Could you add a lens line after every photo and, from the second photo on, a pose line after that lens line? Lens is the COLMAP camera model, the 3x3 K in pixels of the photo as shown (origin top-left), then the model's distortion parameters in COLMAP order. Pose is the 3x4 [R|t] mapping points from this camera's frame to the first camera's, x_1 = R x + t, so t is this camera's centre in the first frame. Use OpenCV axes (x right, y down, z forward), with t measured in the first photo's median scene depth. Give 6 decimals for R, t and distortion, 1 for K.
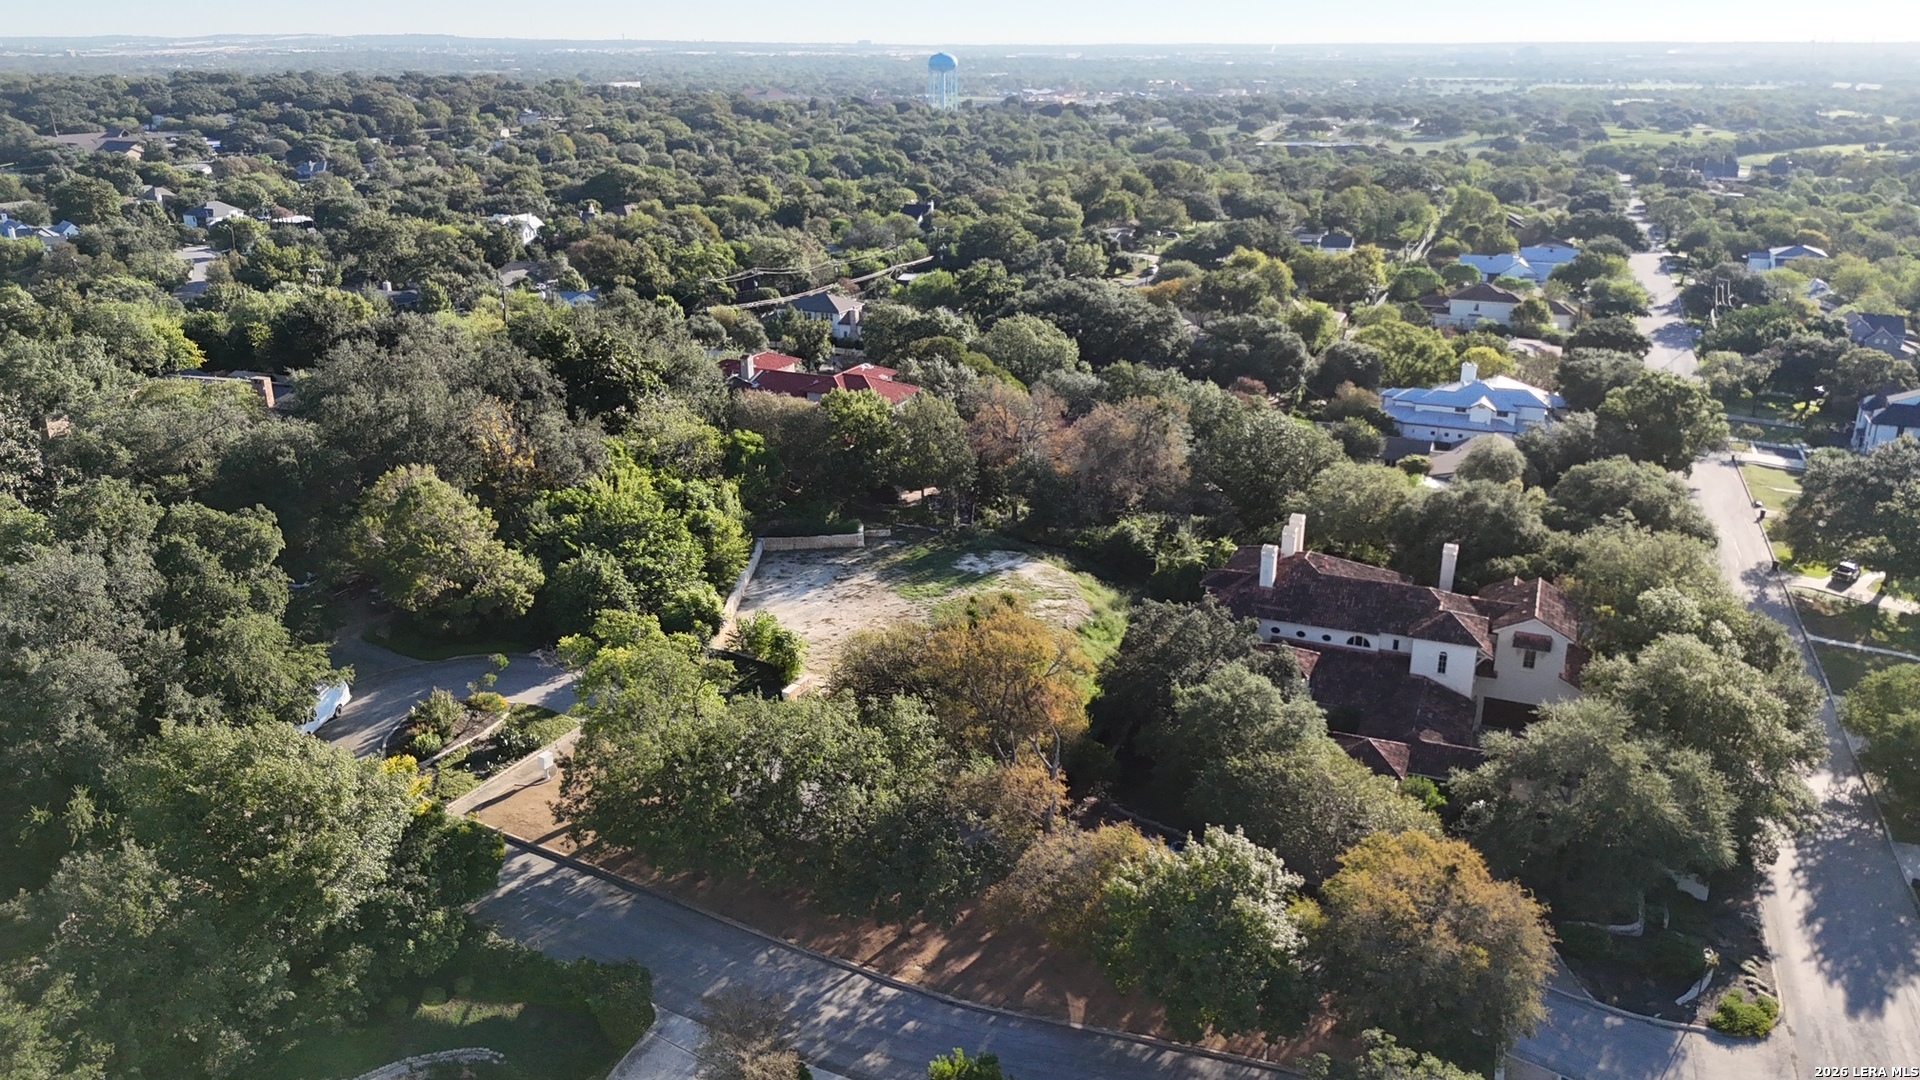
lens RADIAL K [[1405.1, 0, 957.7], [0, 1405.1, 562.3], [0, 0, 1]] dist [0.073342, -0.069381]
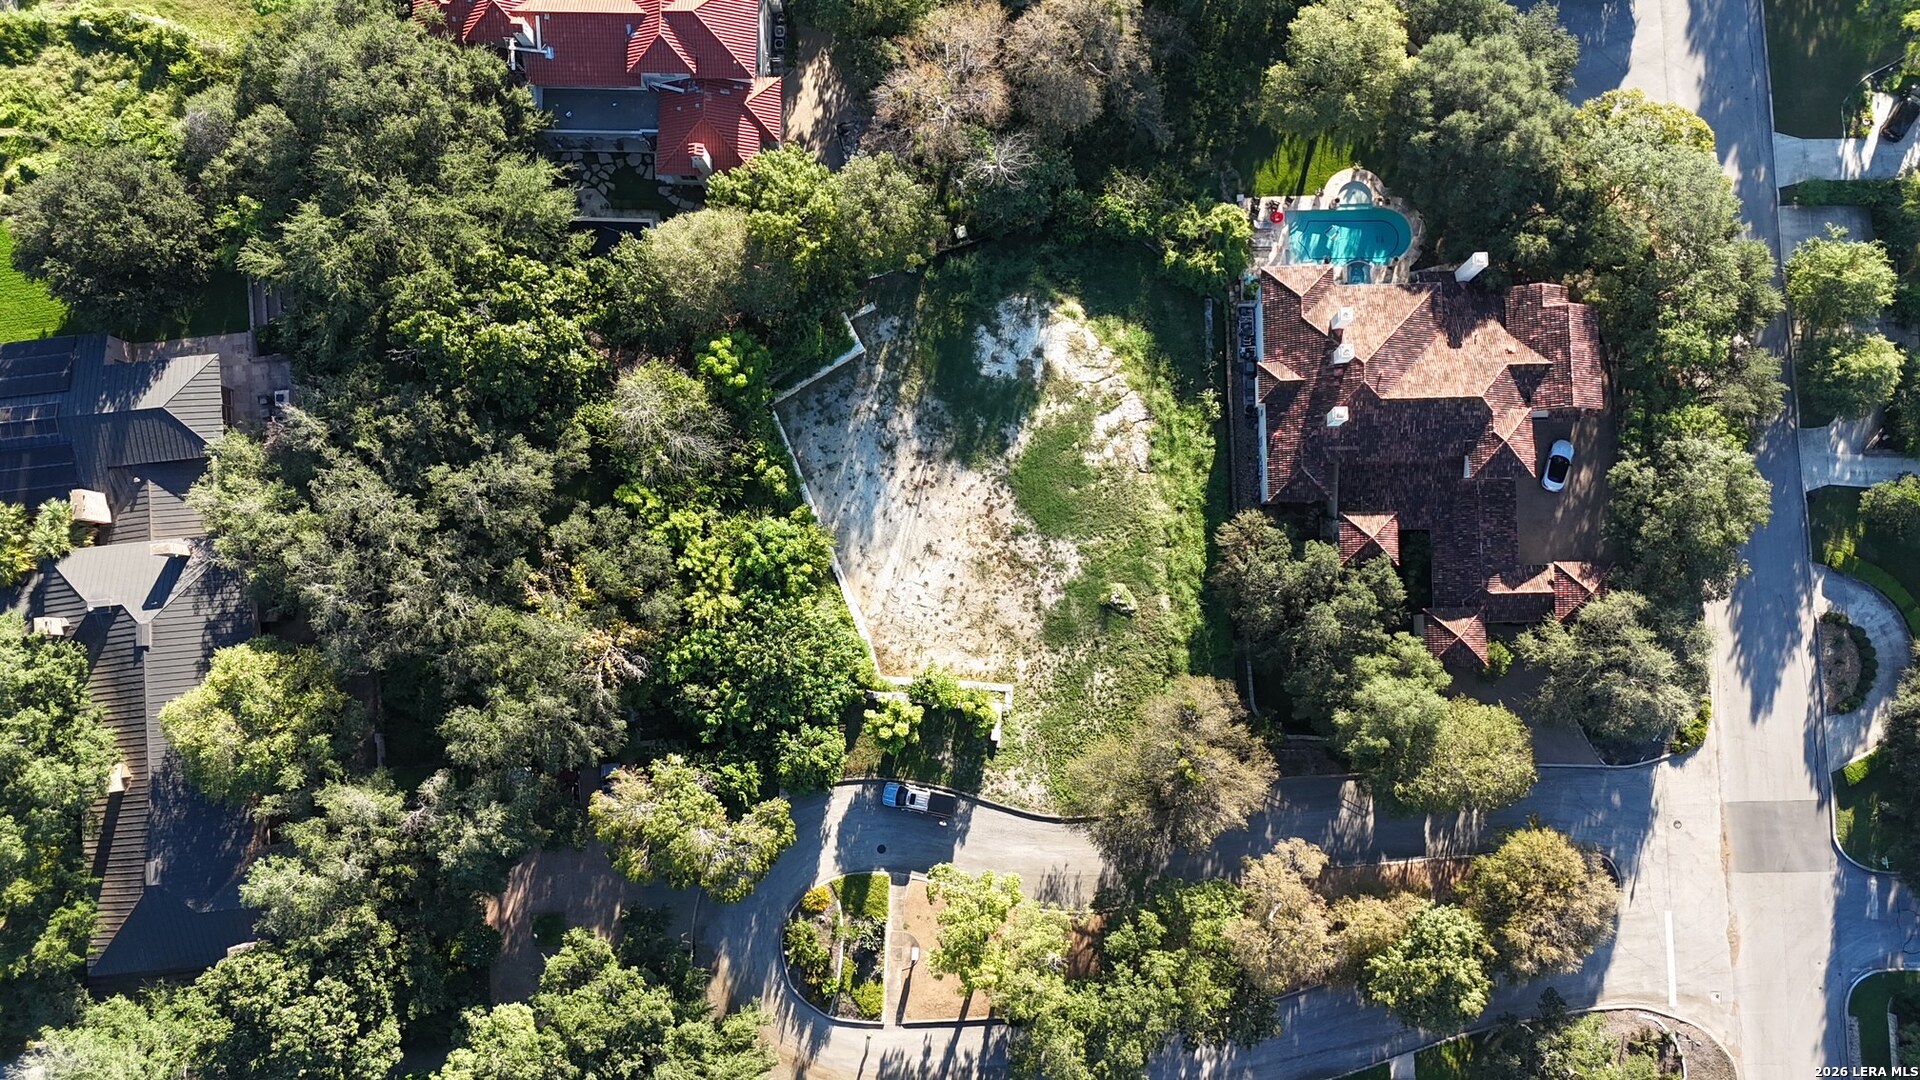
lens RADIAL K [[1405.1, 0, 957.7], [0, 1405.1, 562.3], [0, 0, 1]] dist [0.073342, -0.069381]
pose [[0.913845, -0.406053, 0.002848, -0.078472], [0.172742, 0.395092, 0.902254, -0.894350], [-0.367489, -0.824029, 0.431195, 0.527315]]
